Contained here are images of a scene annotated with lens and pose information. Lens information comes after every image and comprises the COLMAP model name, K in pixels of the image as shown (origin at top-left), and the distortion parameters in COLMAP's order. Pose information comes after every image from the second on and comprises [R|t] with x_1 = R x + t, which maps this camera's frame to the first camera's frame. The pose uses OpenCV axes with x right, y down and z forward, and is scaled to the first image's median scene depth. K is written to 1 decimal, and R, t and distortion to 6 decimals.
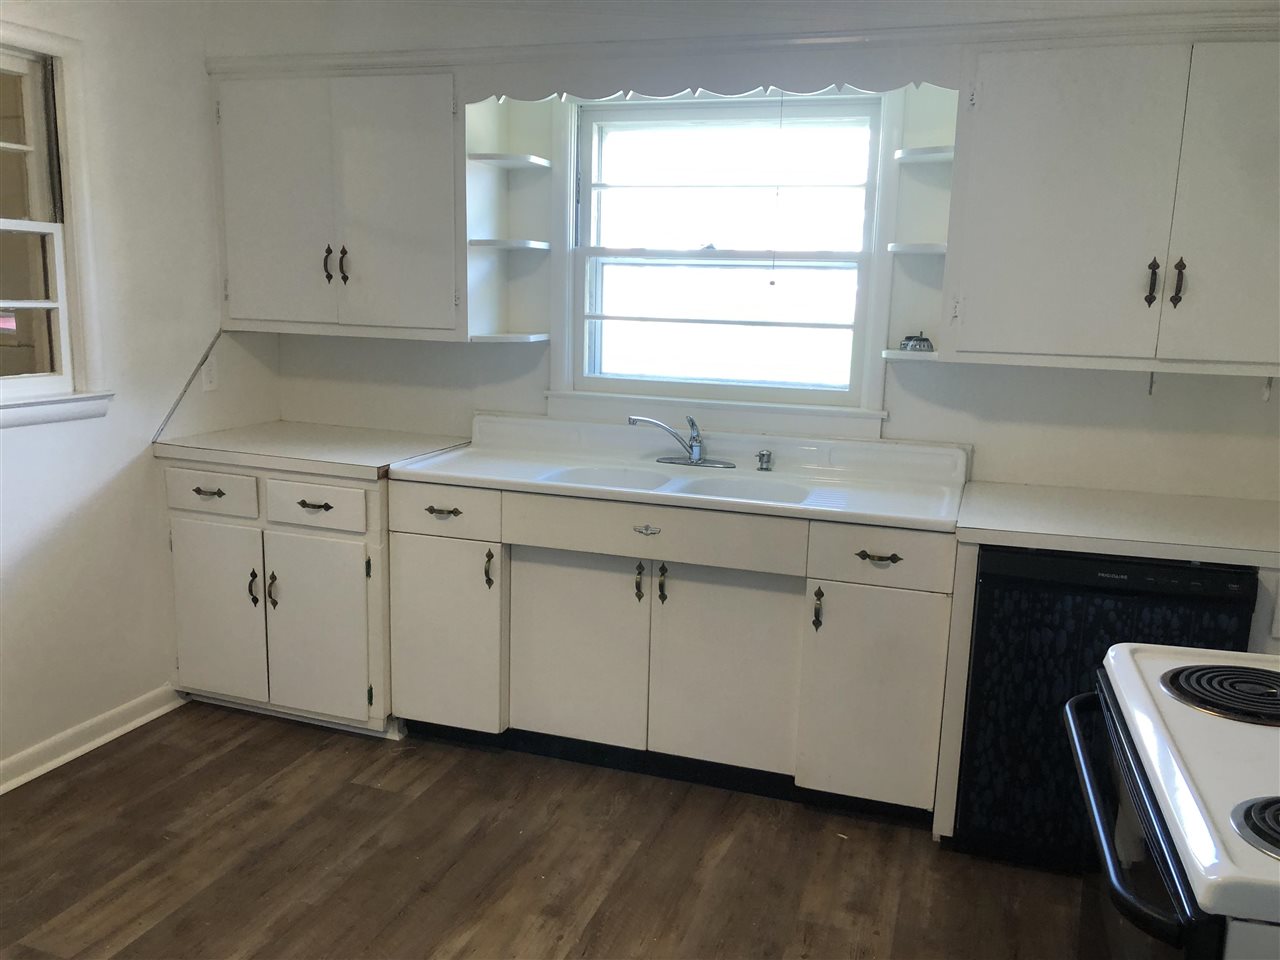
lens RADIAL K [[1049.2, 0, 640.0], [0, 1049.2, 480.0], [0, 0, 1]] dist [-0.008759, -0.002987]
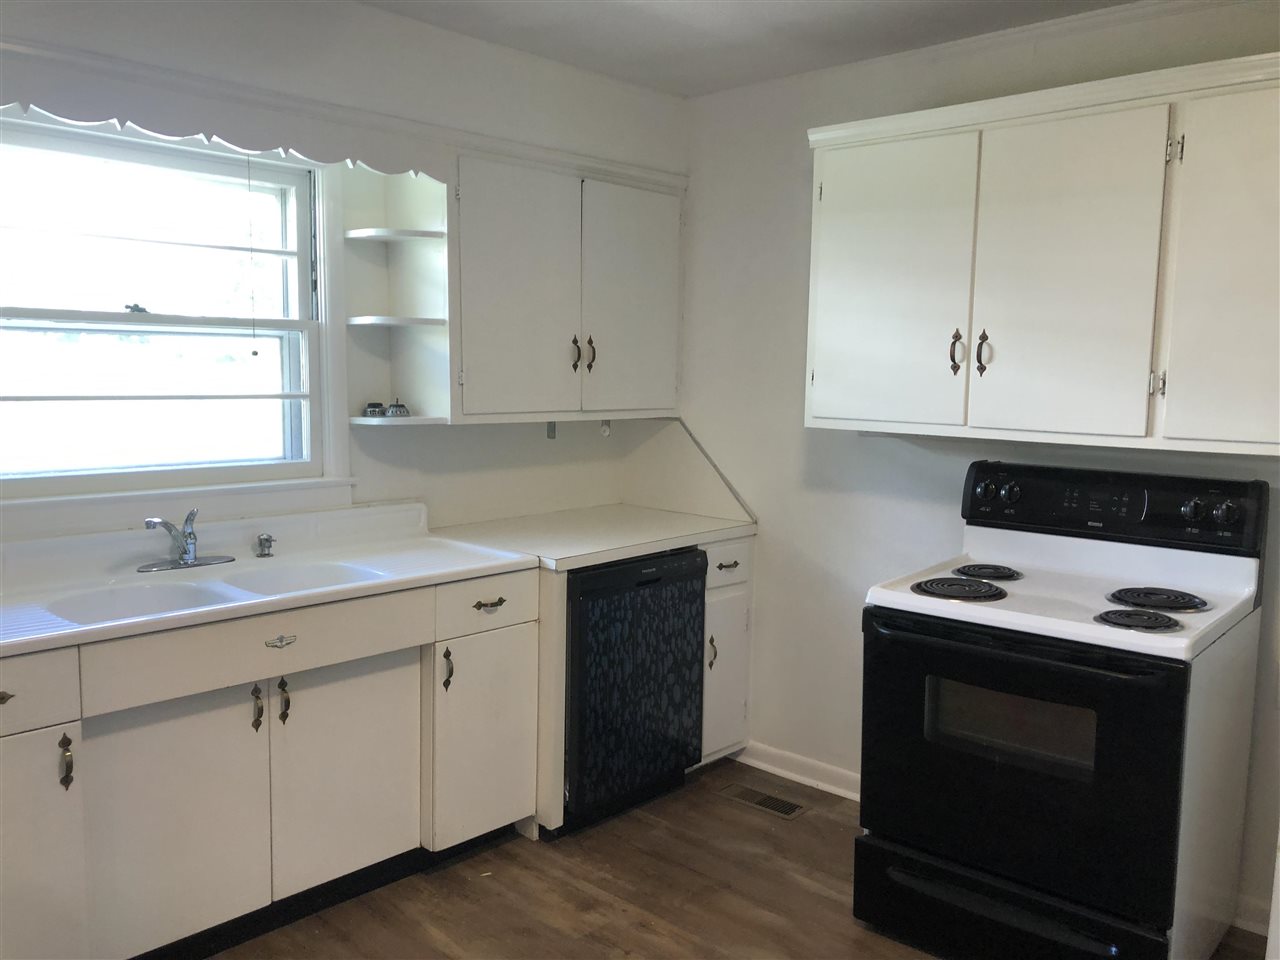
lens RADIAL K [[985.1, 0, 640.0], [0, 985.1, 480.0], [0, 0, 1]] dist [0.005910, -0.100525]
pose [[0.414570, -0.114708, 0.902759, -0.579330], [0.158636, 0.985944, 0.052428, -0.077455], [-0.896084, 0.121474, 0.426940, 0.382207]]
